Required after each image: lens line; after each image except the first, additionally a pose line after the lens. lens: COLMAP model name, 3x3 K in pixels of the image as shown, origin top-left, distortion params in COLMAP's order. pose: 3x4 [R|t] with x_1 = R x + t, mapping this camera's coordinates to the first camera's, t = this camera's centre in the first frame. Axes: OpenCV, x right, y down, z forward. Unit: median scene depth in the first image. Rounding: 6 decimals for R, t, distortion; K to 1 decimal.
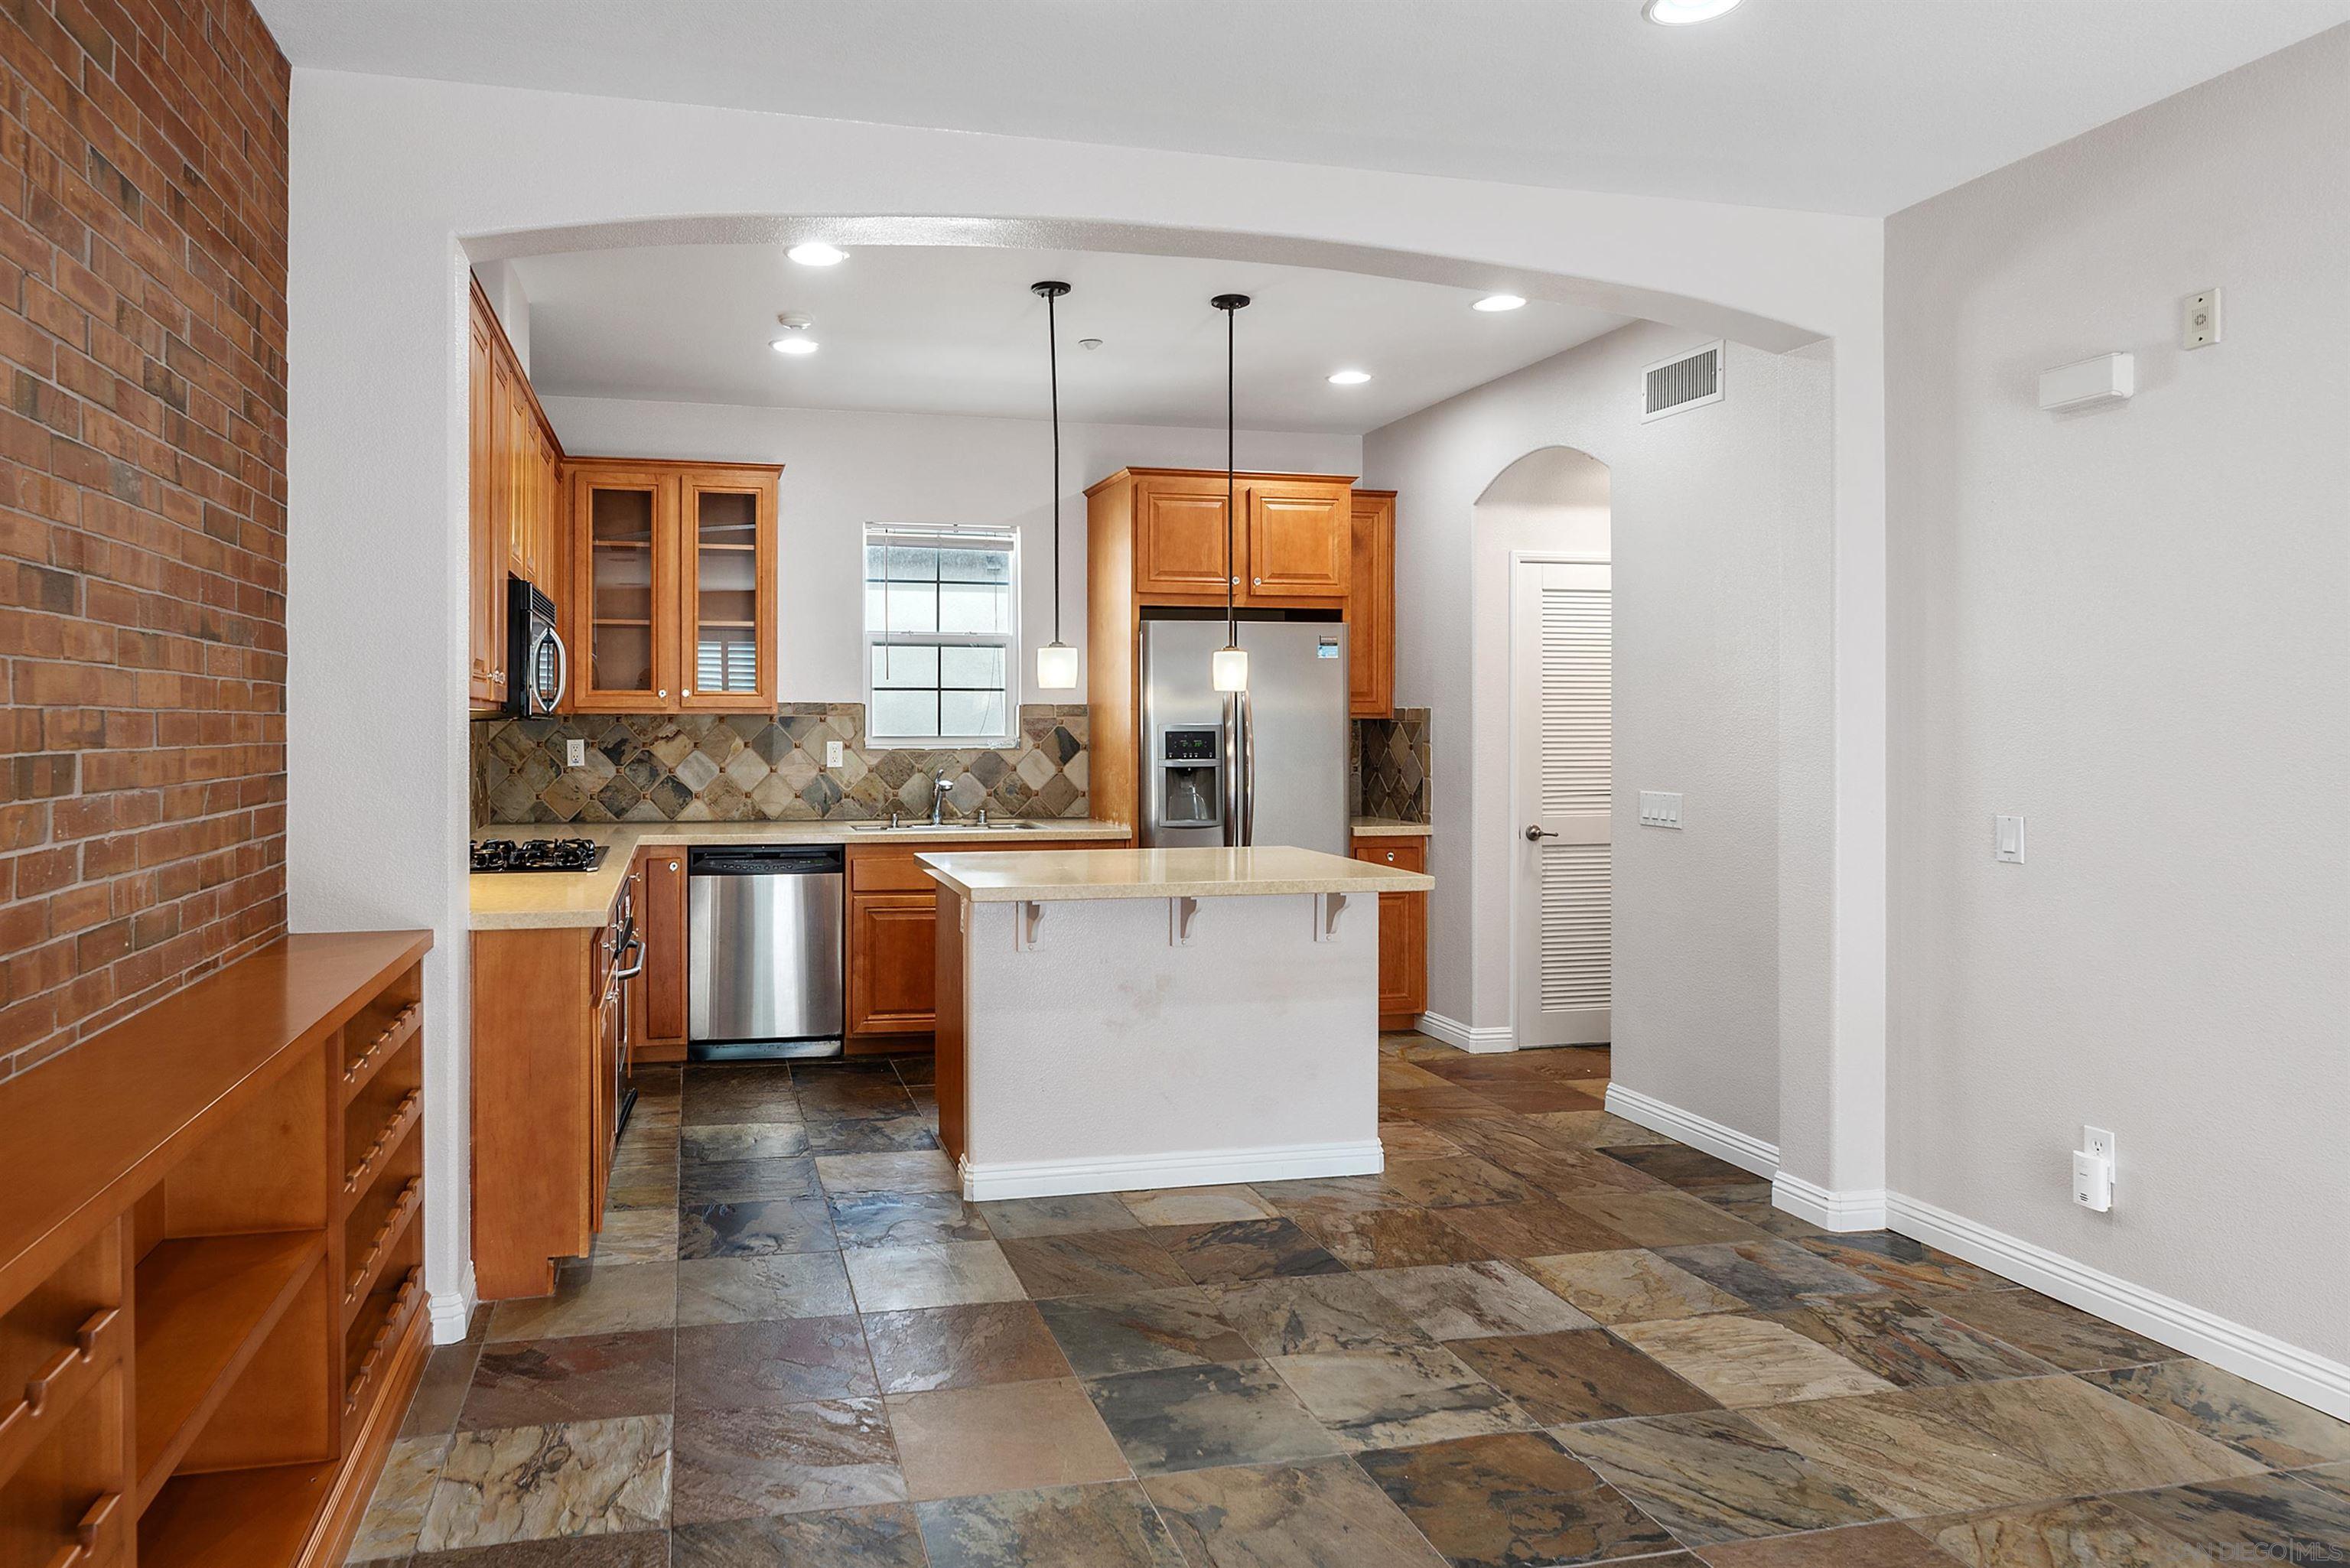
lens RADIAL K [[1422.5, 0, 1019.9], [0, 1422.5, 735.5], [0, 0, 1]] dist [-0.000582, -0.000283]
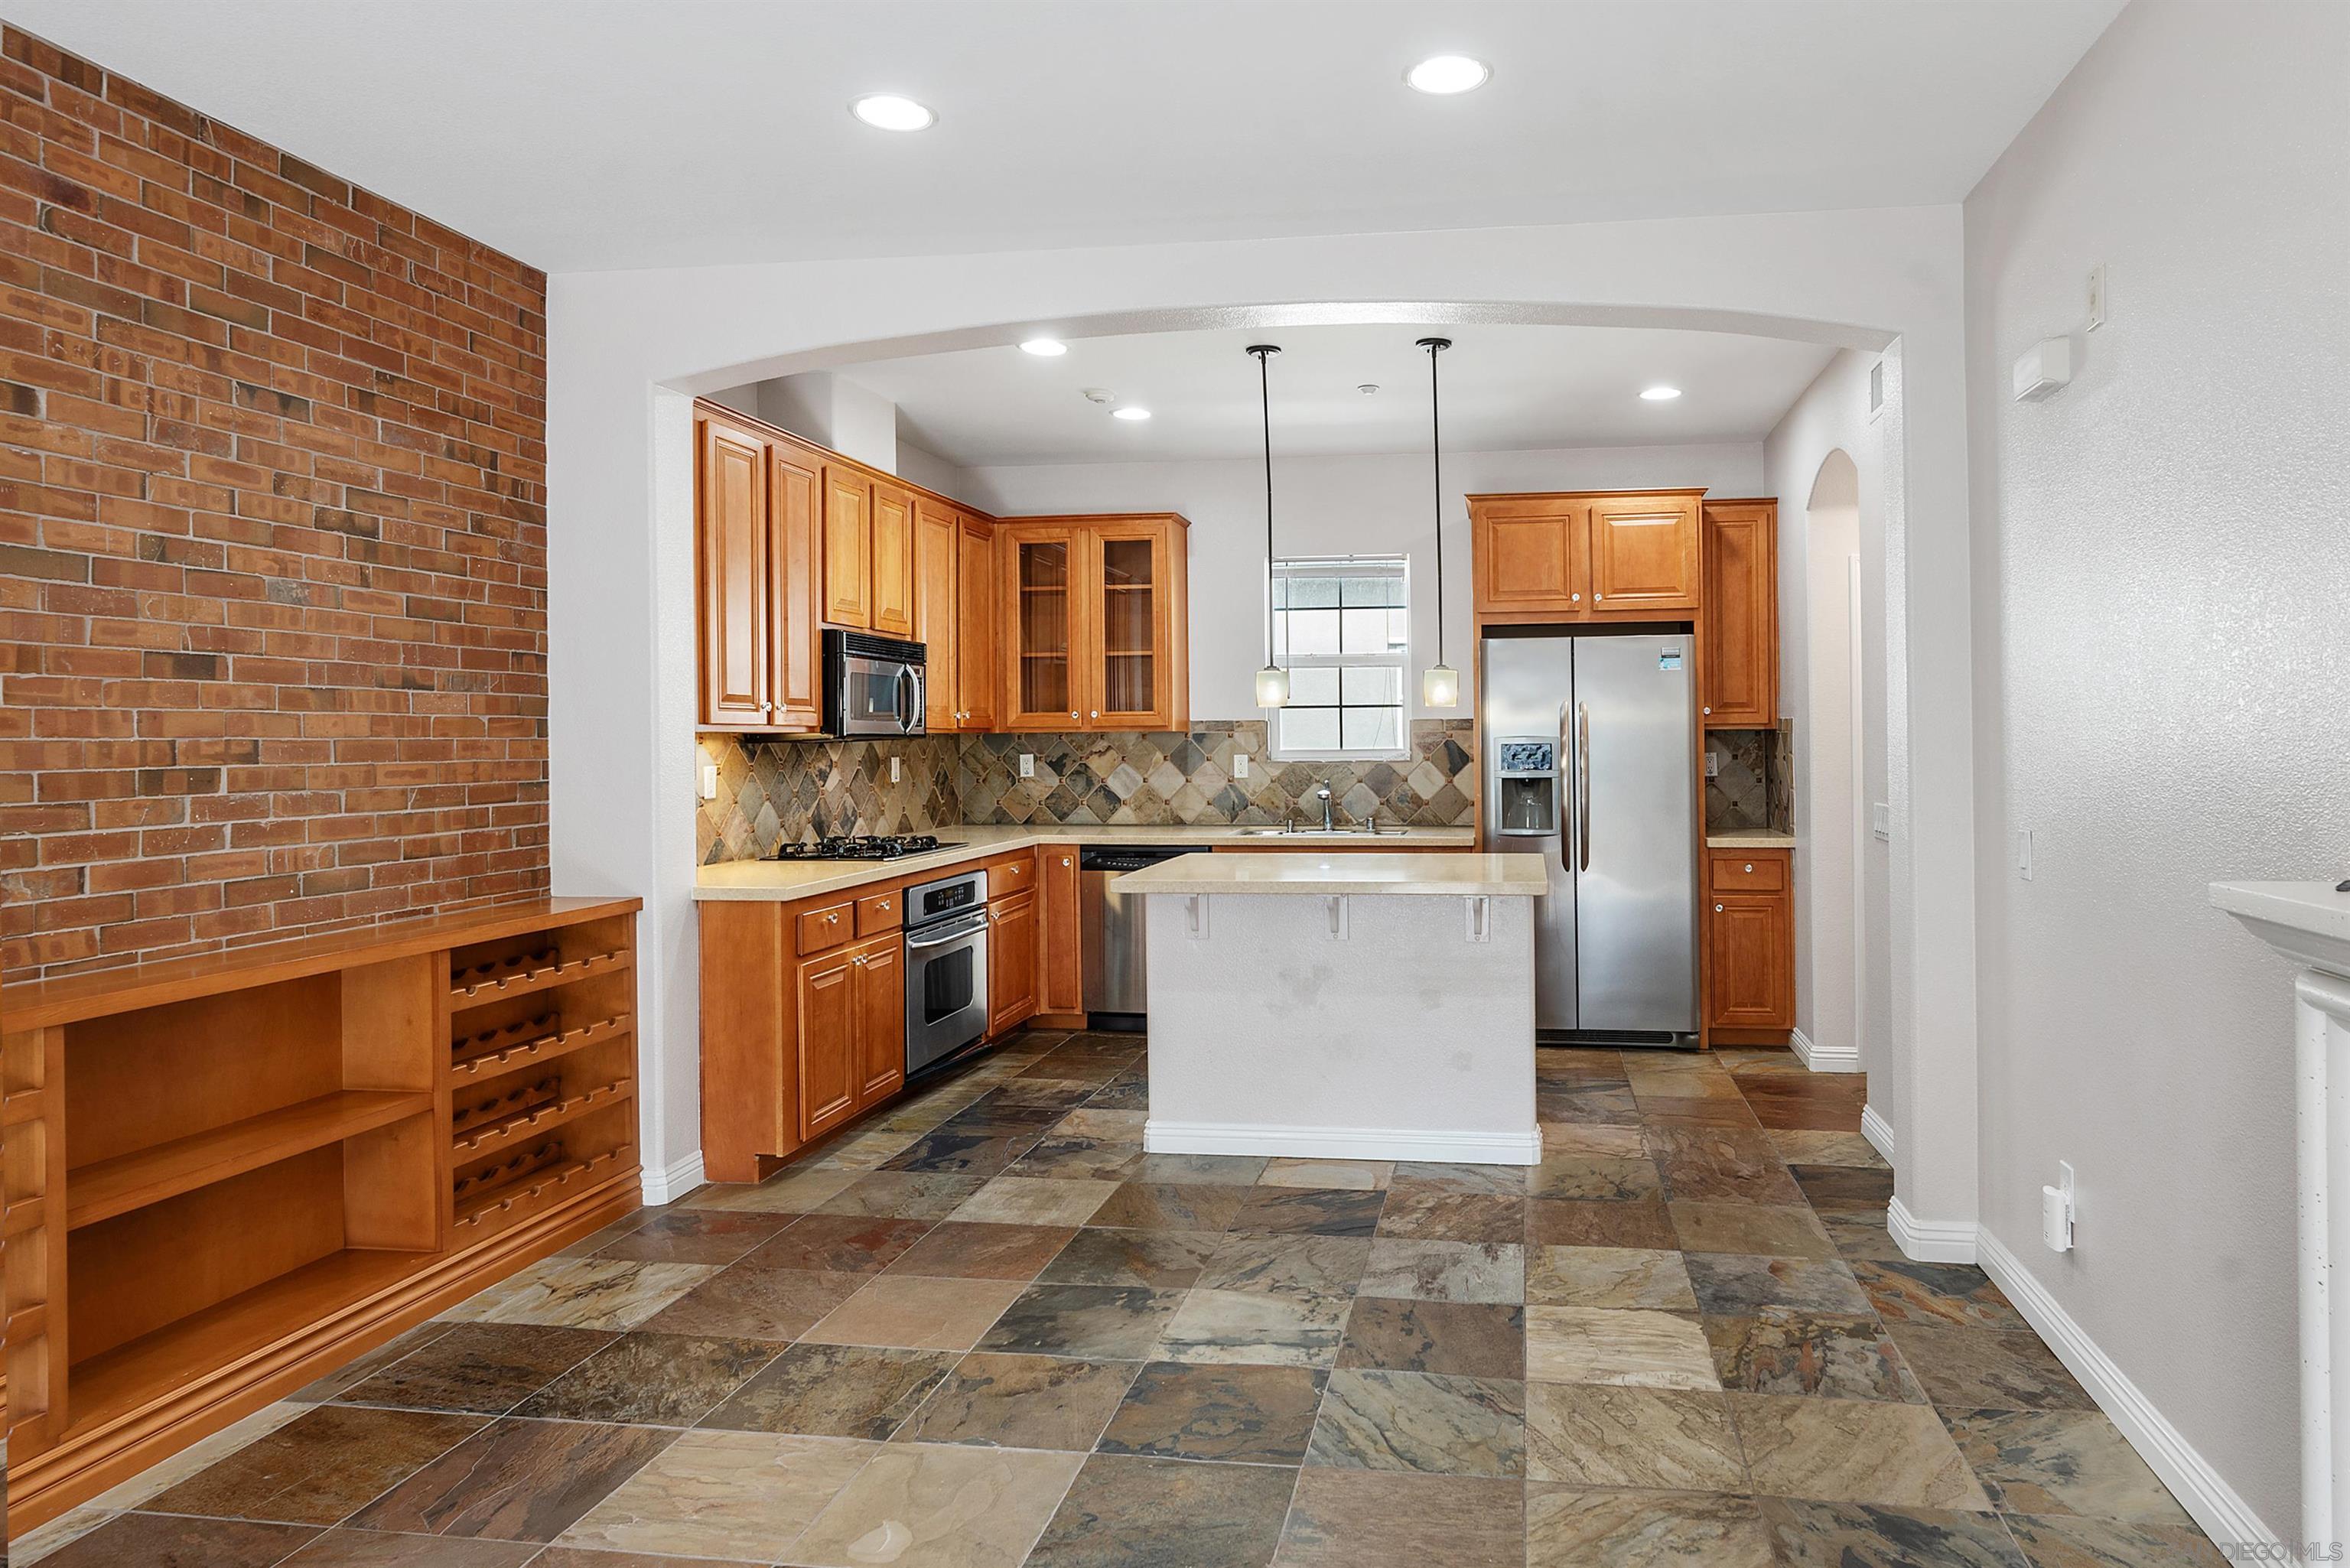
lens RADIAL K [[1410.4, 0, 1350.5], [0, 1410.4, 744.6], [0, 0, 1]] dist [-0.000529, -0.001060]
pose [[0.941736, -0.007179, -0.336276, 0.345242], [0.006517, 0.999974, -0.003100, 0.000042], [0.336289, 0.000728, 0.941759, -0.018158]]
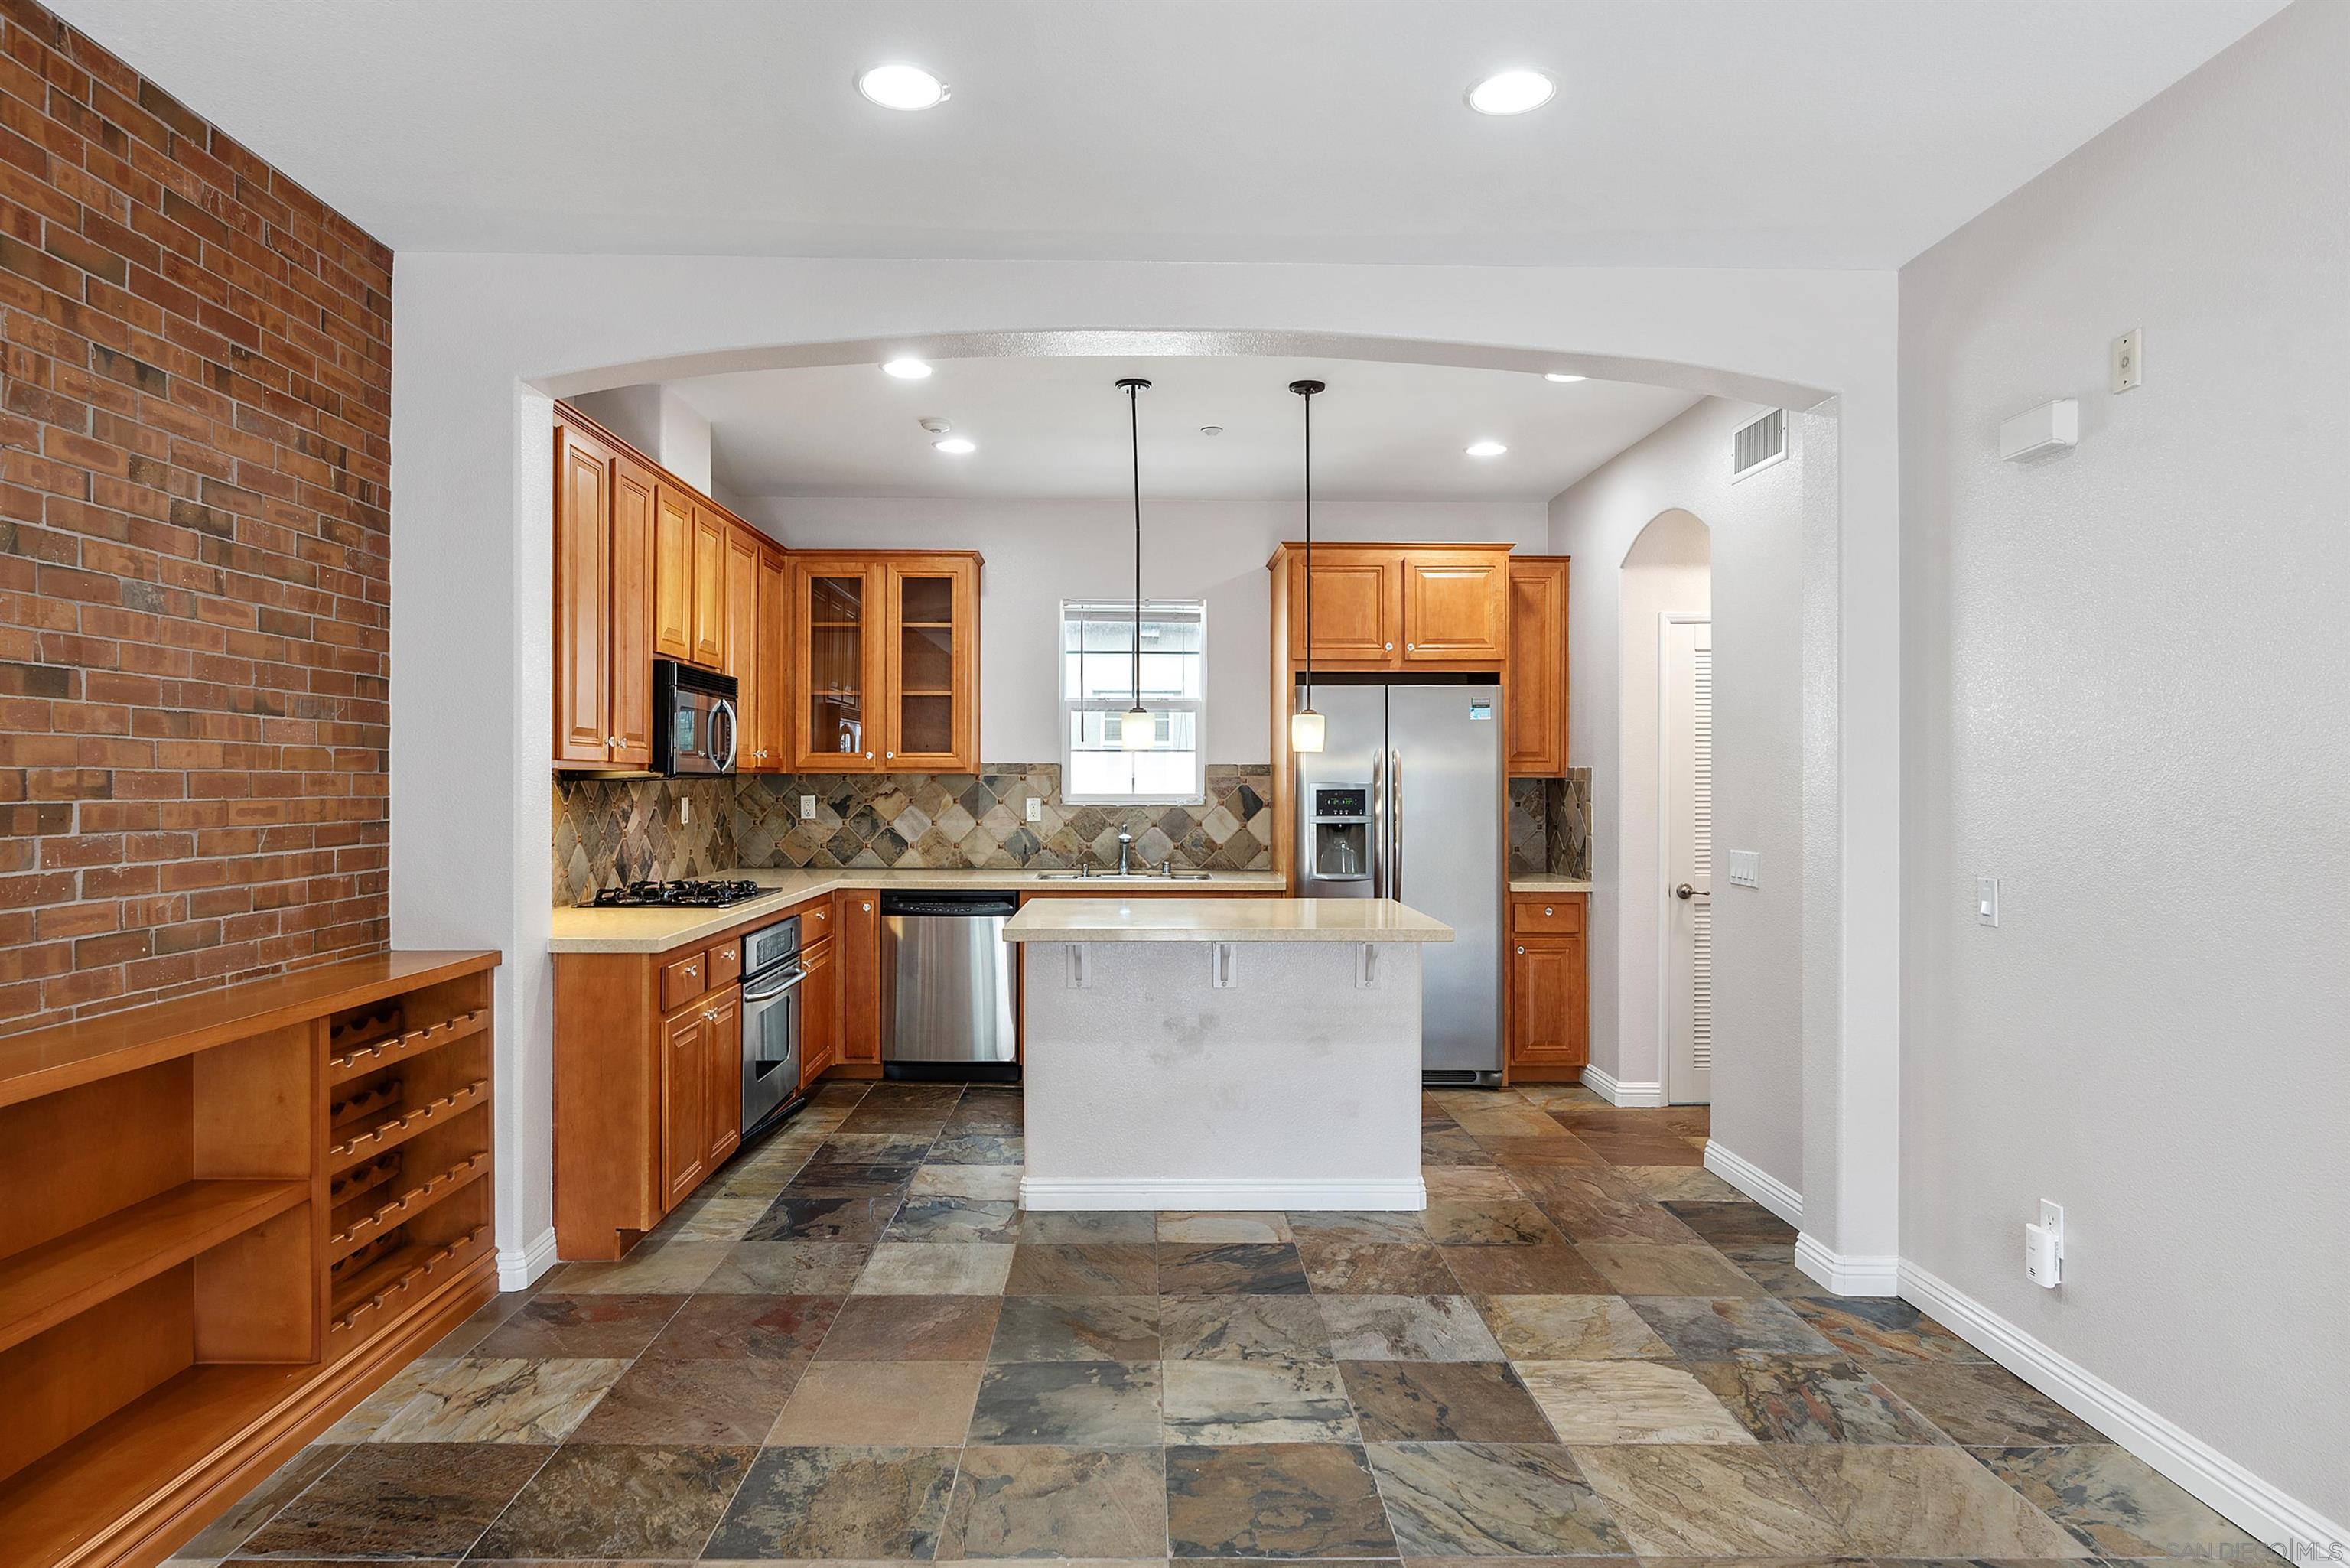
lens RADIAL K [[1349.5, 0, 1169.7], [0, 1349.5, 791.3], [0, 0, 1]] dist [-0.000467, -0.000757]
pose [[0.980163, 0.002597, -0.198175, 0.193592], [-0.002982, 0.999994, -0.001646, 0.000284], [0.198170, 0.002204, 0.980165, -0.009967]]
